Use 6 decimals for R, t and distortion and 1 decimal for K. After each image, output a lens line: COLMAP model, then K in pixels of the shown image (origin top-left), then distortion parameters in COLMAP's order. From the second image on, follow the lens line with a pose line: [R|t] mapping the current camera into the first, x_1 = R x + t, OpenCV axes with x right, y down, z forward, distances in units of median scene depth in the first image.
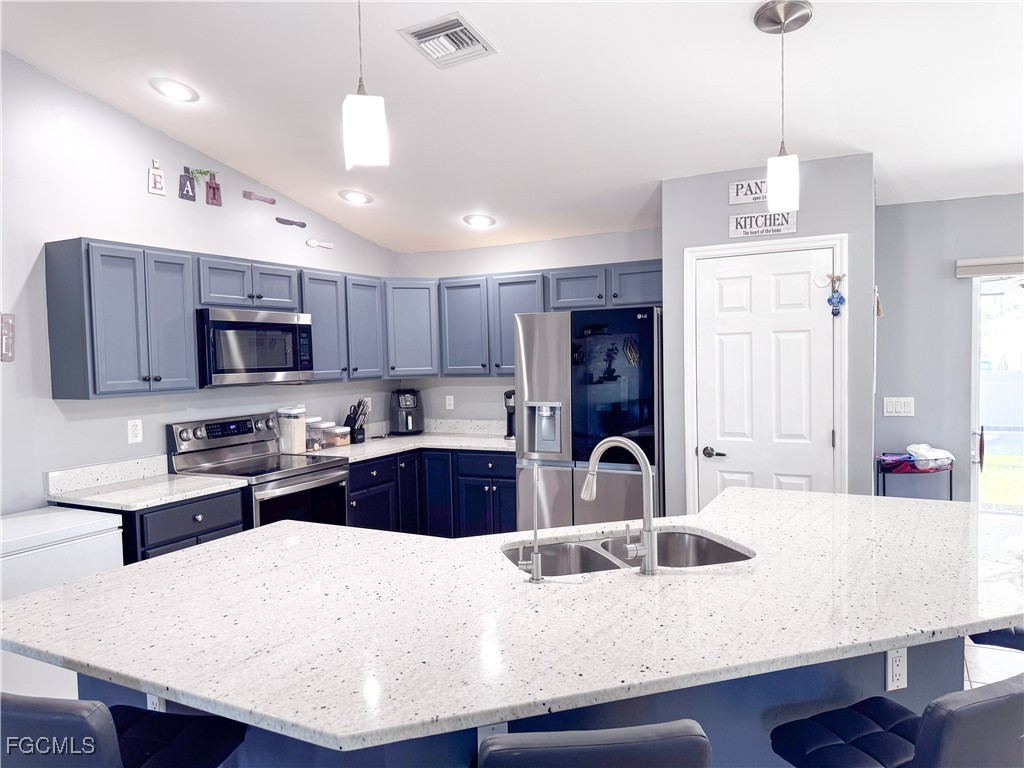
lens RADIAL K [[718.6, 0, 513.2], [0, 718.6, 387.1], [0, 0, 1]] dist [0.140101, -0.236663]
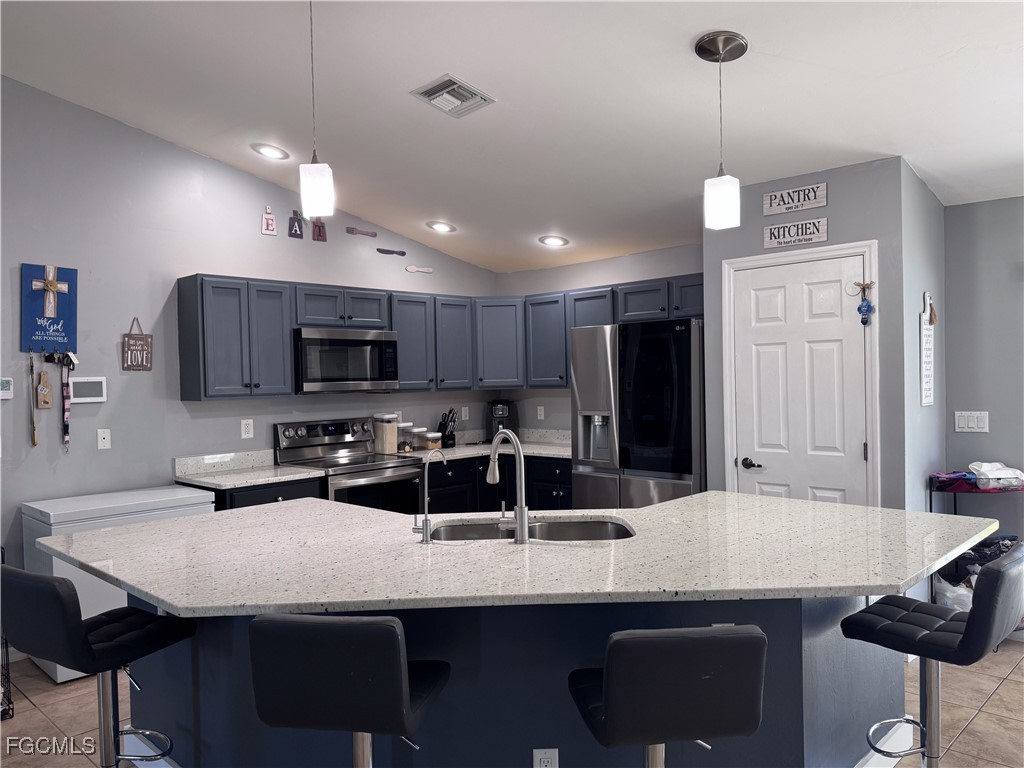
lens RADIAL K [[758.6, 0, 514.9], [0, 758.6, 389.6], [0, 0, 1]] dist [0.146867, -0.246429]
pose [[0.959497, 0.006721, -0.281640, 0.262271], [-0.013129, 0.999696, -0.020872, 0.014972], [0.281414, 0.023724, 0.959293, -0.104459]]
